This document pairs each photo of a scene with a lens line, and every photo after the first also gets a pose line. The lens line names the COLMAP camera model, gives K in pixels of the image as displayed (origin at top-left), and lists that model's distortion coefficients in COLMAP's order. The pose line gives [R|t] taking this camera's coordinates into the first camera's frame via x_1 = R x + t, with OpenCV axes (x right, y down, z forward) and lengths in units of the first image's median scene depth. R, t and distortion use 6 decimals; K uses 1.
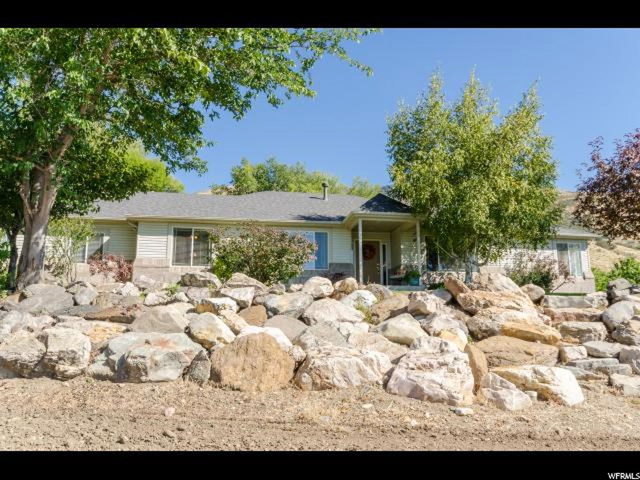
lens RADIAL K [[532.7, 0, 320.0], [0, 532.7, 240.0], [0, 0, 1]] dist [0.000516, -0.001050]
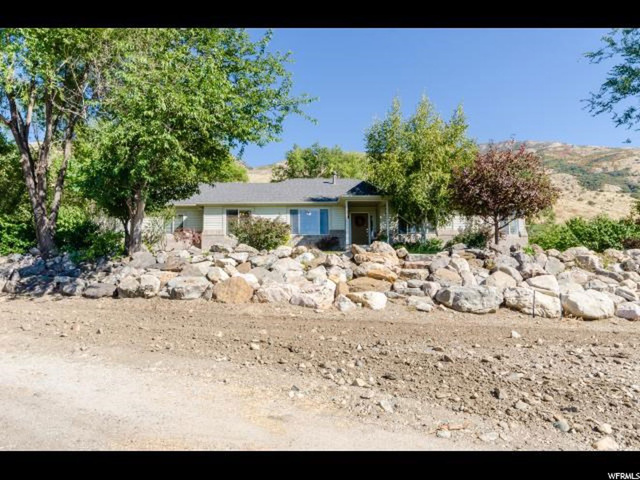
lens RADIAL K [[452.3, 0, 320.0], [0, 452.3, 240.0], [0, 0, 1]] dist [0.002238, 0.000067]
pose [[0.990247, -0.019023, -0.138020, 0.347276], [0.031261, 0.995713, 0.087054, -0.083286], [0.135772, -0.090520, 0.986596, -0.516586]]
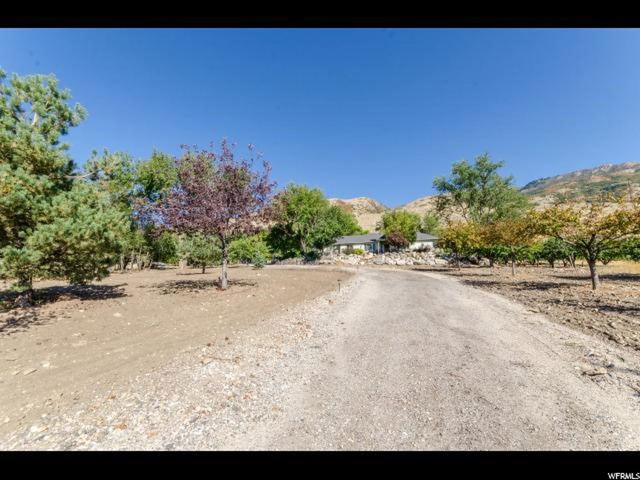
lens RADIAL K [[281.6, 0, 320.0], [0, 281.6, 240.0], [0, 0, 1]] dist [0.000160, 0.000017]
pose [[0.851334, -0.078677, -0.518691, 2.016072], [0.098596, 0.995068, 0.010892, -0.264643], [0.515275, -0.060414, 0.854893, -3.241992]]
